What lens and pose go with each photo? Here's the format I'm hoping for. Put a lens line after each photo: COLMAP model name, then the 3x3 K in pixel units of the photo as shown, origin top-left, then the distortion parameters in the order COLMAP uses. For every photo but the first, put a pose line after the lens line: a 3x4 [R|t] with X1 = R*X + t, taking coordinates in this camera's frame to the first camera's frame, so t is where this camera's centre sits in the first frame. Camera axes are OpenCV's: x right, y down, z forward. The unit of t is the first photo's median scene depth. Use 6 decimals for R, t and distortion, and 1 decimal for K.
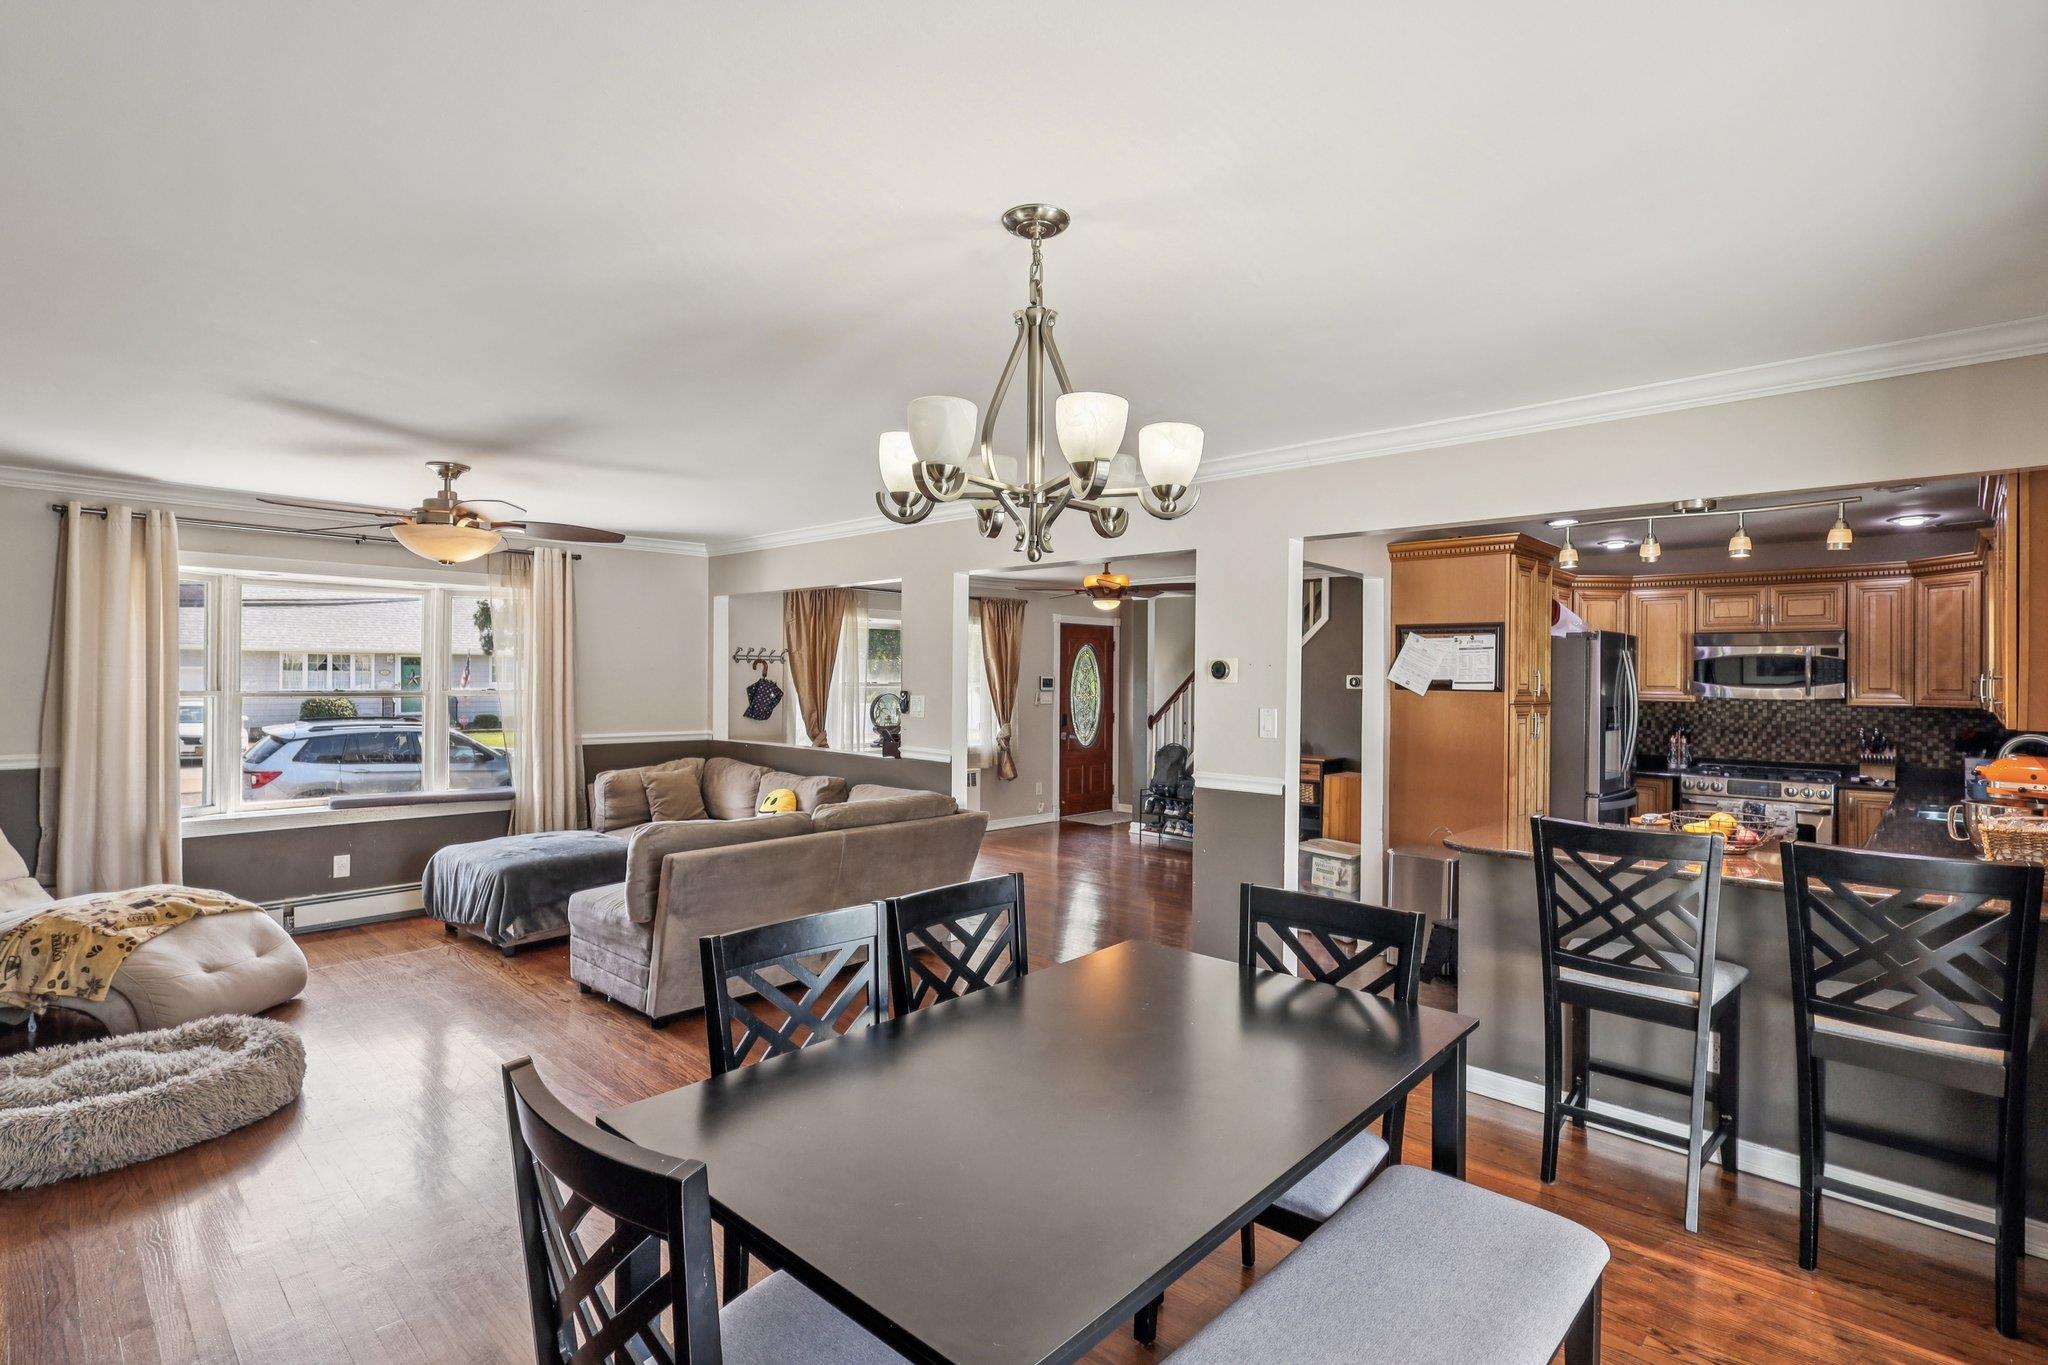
lens RADIAL K [[983.6, 0, 1010.5], [0, 983.6, 677.1], [0, 0, 1]] dist [0.000437, 0.000002]
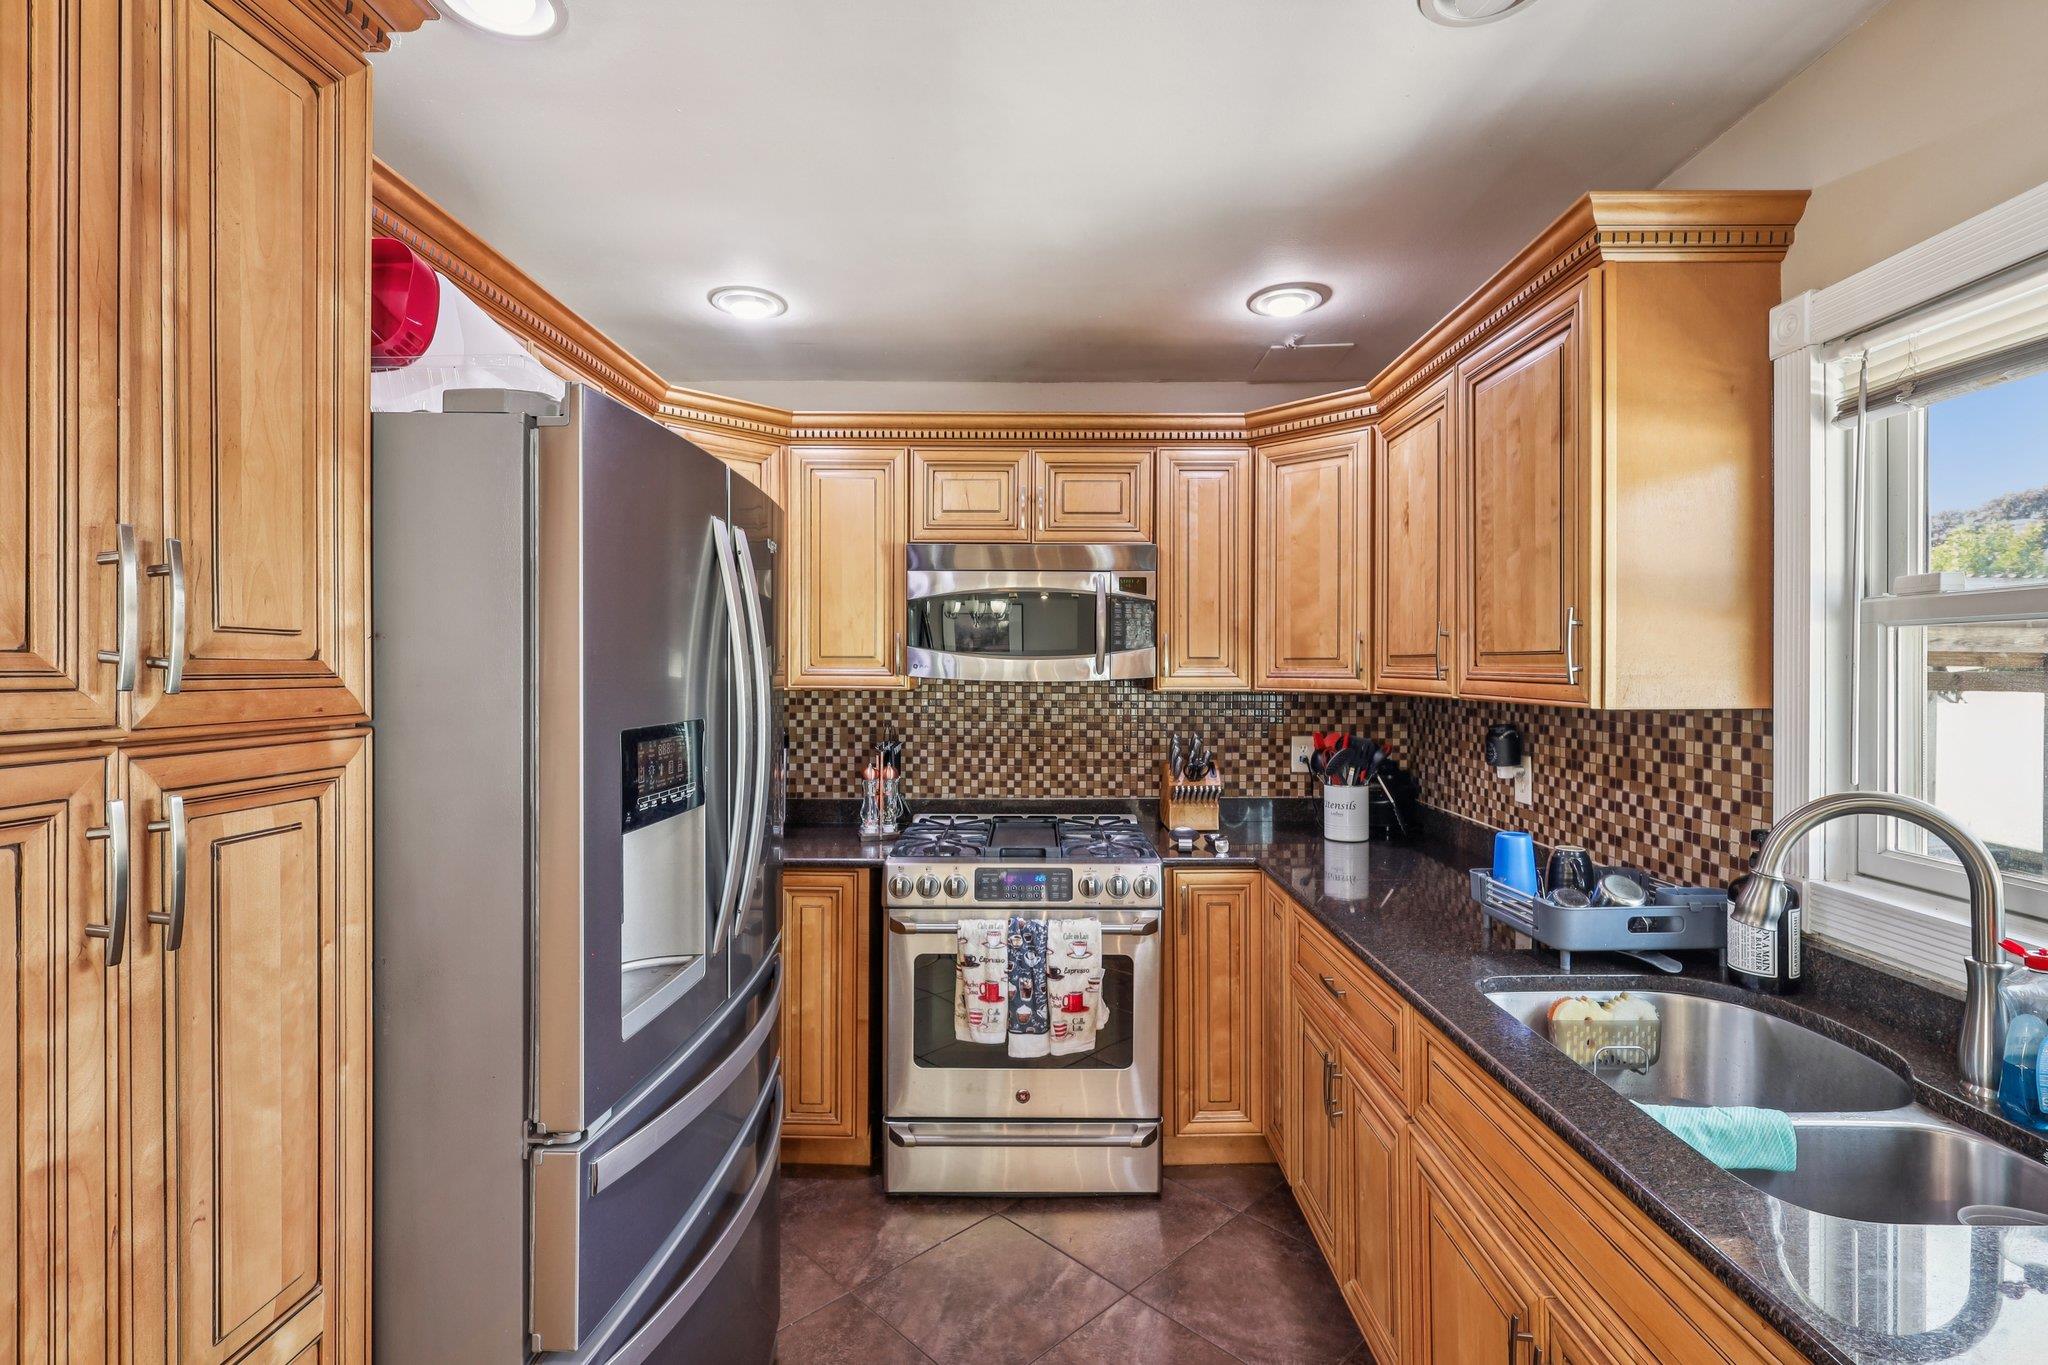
lens RADIAL K [[963.0, 0, 1039.5], [0, 963.0, 671.3], [0, 0, 1]] dist [-0.000878, 0.000289]
pose [[0.721718, -0.009494, 0.692122, 0.449689], [0.002521, 0.999935, 0.011087, 0.012331], [-0.692183, -0.006257, 0.721695, 0.665571]]
